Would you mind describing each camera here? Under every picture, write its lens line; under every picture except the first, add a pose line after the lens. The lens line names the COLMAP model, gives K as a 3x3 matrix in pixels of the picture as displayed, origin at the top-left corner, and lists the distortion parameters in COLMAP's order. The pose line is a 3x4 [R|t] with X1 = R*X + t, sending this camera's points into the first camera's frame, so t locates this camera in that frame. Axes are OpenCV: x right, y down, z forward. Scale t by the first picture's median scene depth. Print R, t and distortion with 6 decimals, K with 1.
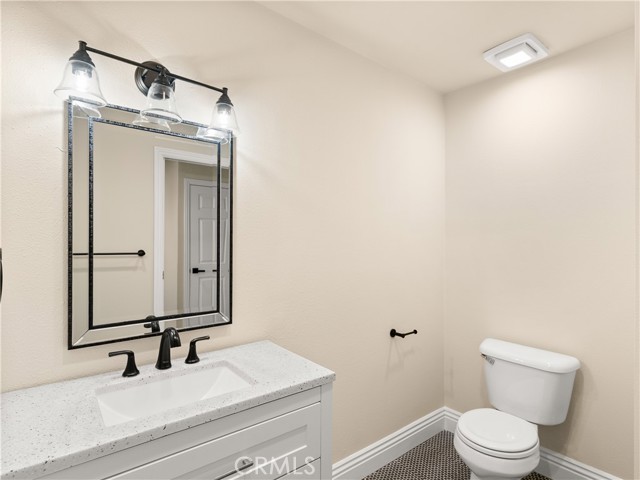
lens RADIAL K [[345.7, 0, 319.8], [0, 345.7, 243.0], [0, 0, 1]] dist [0.001245, -0.000157]
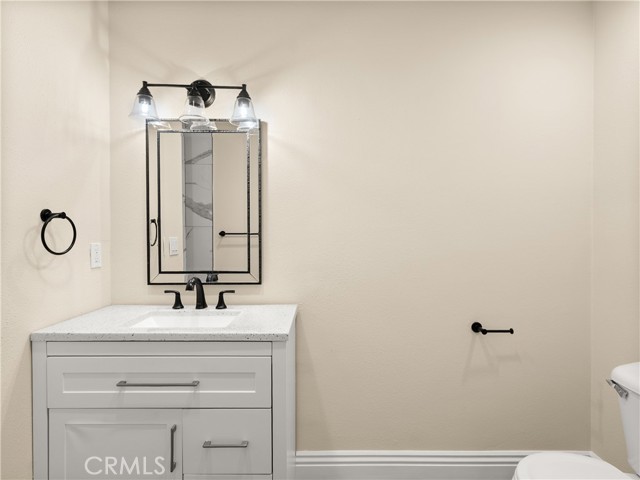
lens RADIAL K [[345.7, 0, 320.8], [0, 345.7, 239.0], [0, 0, 1]] dist [0.001245, -0.000157]
pose [[0.784766, 0.004106, -0.619779, 0.683462], [-0.000695, 0.999983, 0.005746, 0.079181], [0.619792, -0.004079, 0.784756, 0.226574]]
